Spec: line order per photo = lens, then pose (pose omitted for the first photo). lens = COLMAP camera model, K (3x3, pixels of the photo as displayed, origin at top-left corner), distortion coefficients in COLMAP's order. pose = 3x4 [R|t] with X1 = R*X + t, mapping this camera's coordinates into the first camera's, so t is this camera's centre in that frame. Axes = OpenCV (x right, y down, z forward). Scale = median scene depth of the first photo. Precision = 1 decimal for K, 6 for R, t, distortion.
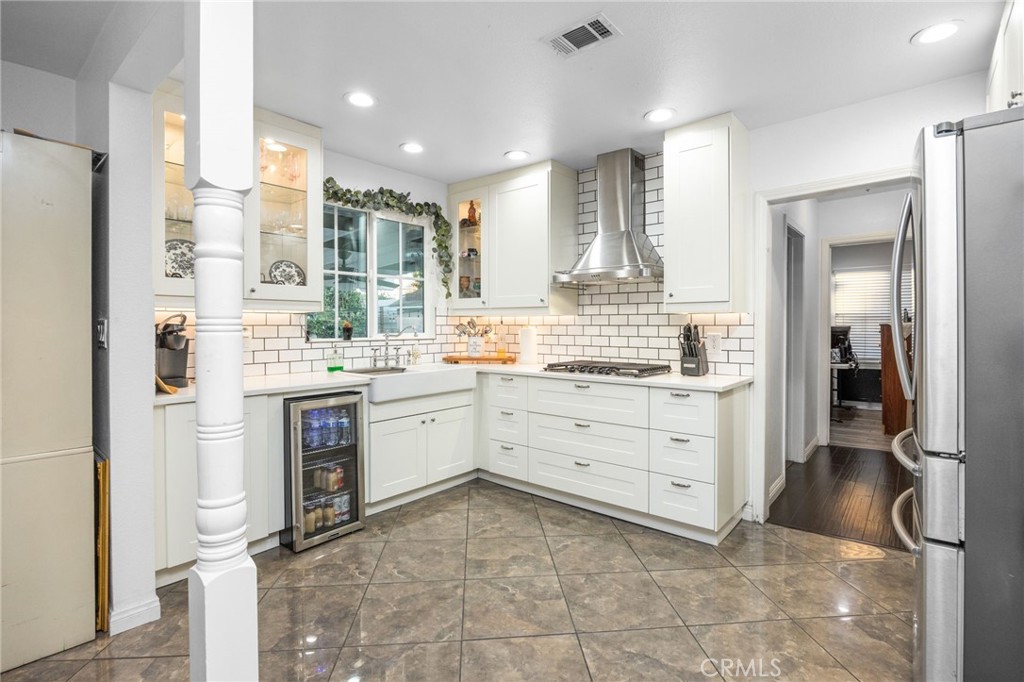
lens RADIAL K [[480.2, 0, 521.3], [0, 480.2, 334.6], [0, 0, 1]] dist [-0.014273, -0.000514]
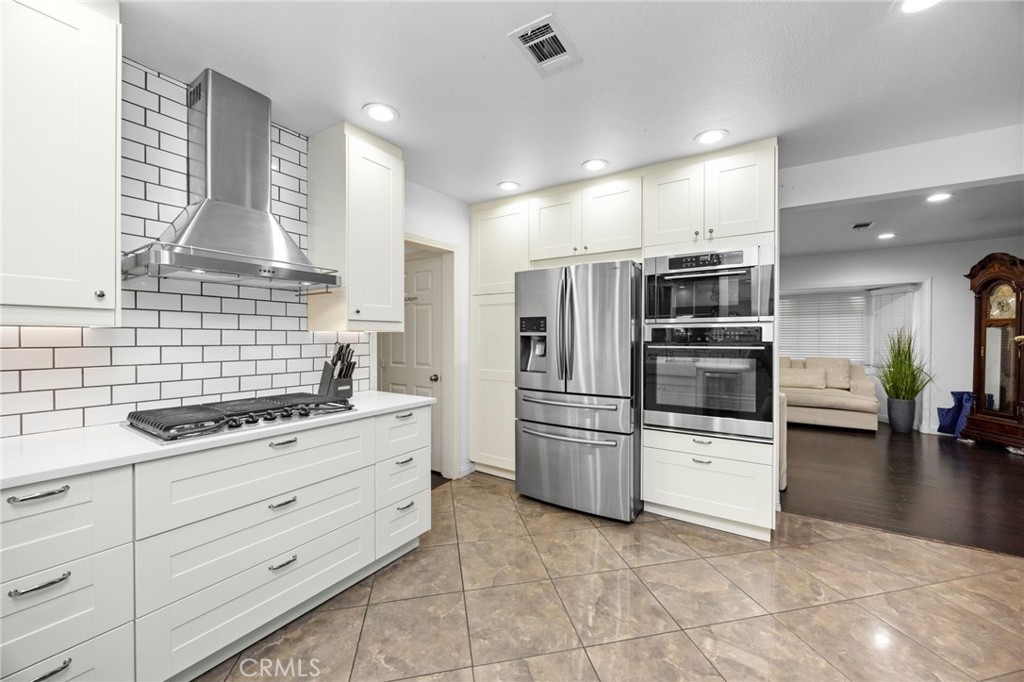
lens RADIAL K [[389.9, 0, 513.2], [0, 389.9, 341.2], [0, 0, 1]] dist [-0.008024, 0.001514]
pose [[-0.114918, -0.010566, 0.993319, -0.438064], [0.017910, 0.999759, 0.012707, -0.029537], [-0.993214, 0.019251, -0.114701, 0.780091]]
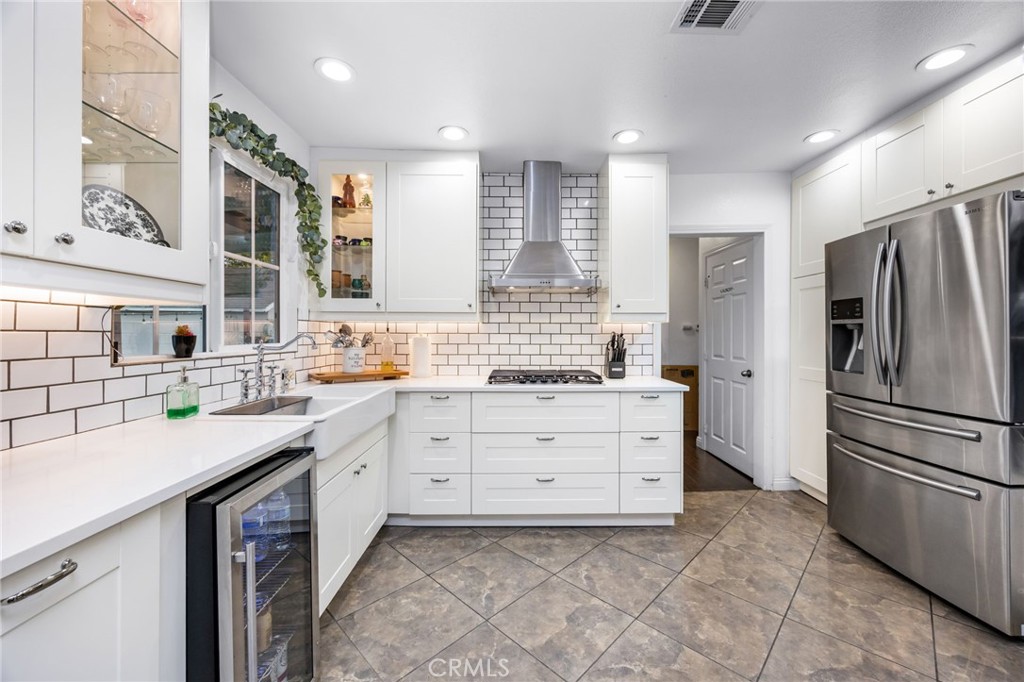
lens RADIAL K [[389.9, 0, 516.8], [0, 389.9, 337.7], [0, 0, 1]] dist [-0.008024, 0.001514]
pose [[0.763920, -0.003386, 0.645302, -0.427828], [0.010827, 0.999913, -0.007570, -0.005593], [-0.645221, 0.012770, 0.763890, 0.464697]]
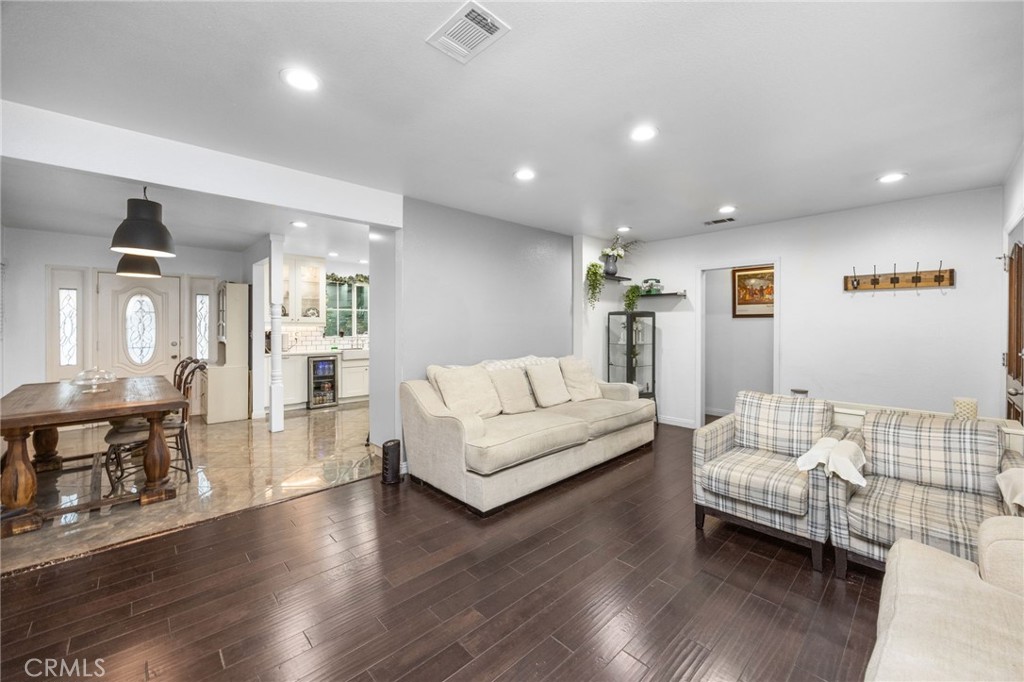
lens RADIAL K [[408.9, 0, 530.6], [0, 408.9, 330.3], [0, 0, 1]] dist [-0.009143, 0.000163]
pose [[0.994610, 0.002384, -0.103662, 0.968495], [-0.003540, 0.999934, -0.010972, -0.004721], [0.103629, 0.011280, 0.994552, -1.161234]]
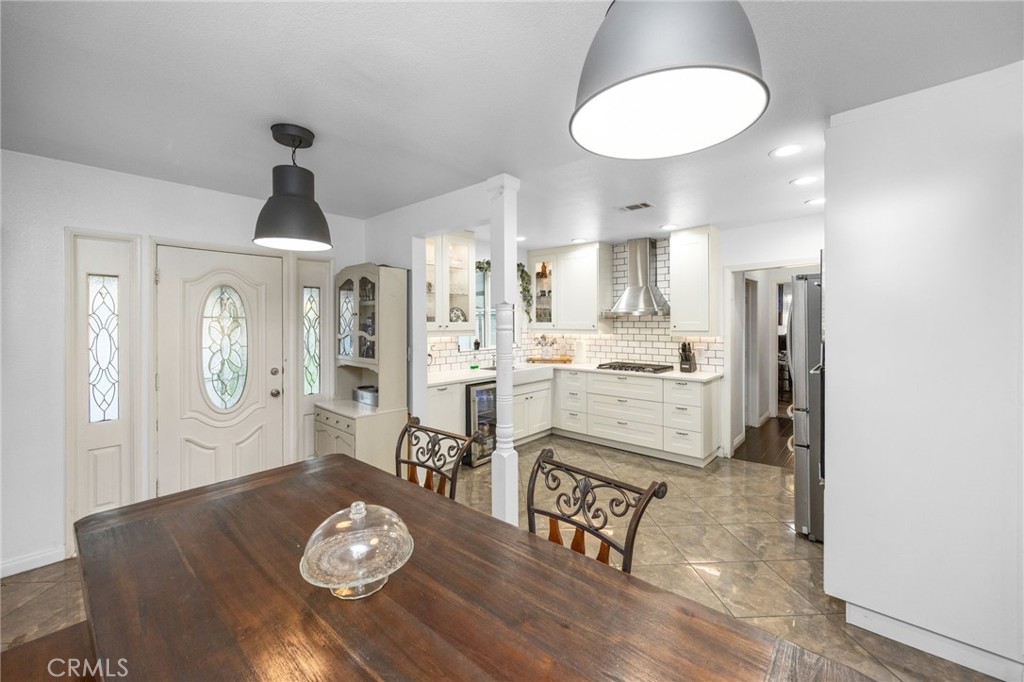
lens RADIAL K [[408.9, 0, 505.4], [0, 408.9, 325.0], [0, 0, 1]] dist [-0.009143, 0.000163]
pose [[0.998742, -0.002549, -0.050074, -0.227198], [0.001964, 0.999929, -0.011735, -0.069924], [0.050101, 0.011622, 0.998677, -0.511617]]
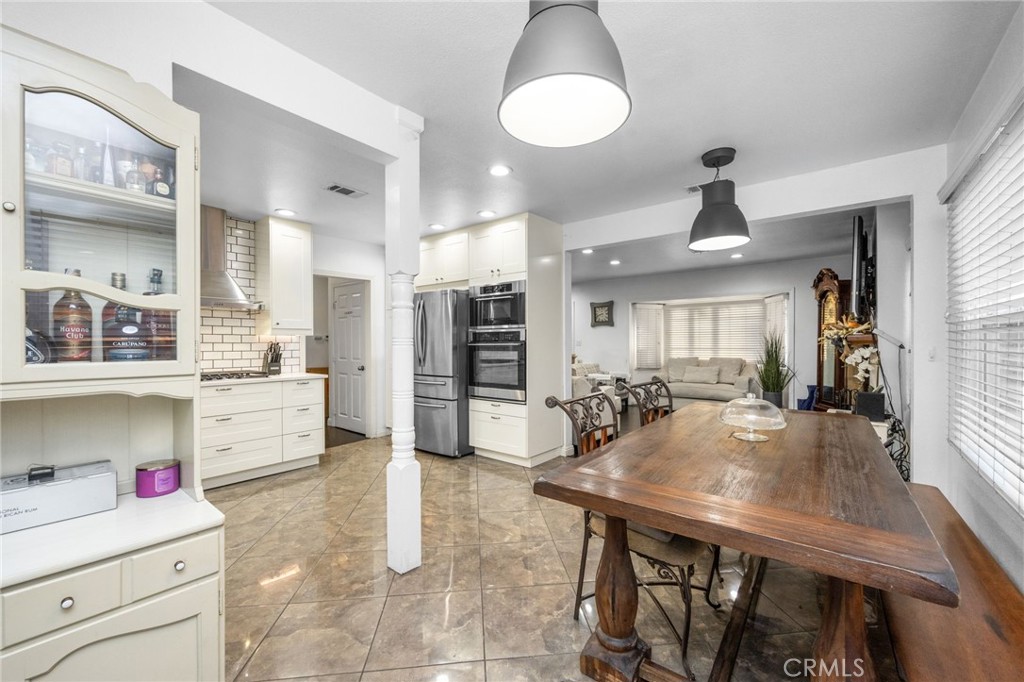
lens RADIAL K [[408.9, 0, 520.0], [0, 408.9, 346.8], [0, 0, 1]] dist [-0.009143, 0.000163]
pose [[-0.026155, -0.007752, 0.999628, -1.027262], [0.020587, 0.999754, 0.008292, -0.000095], [-0.999446, 0.020797, -0.025989, 0.236379]]
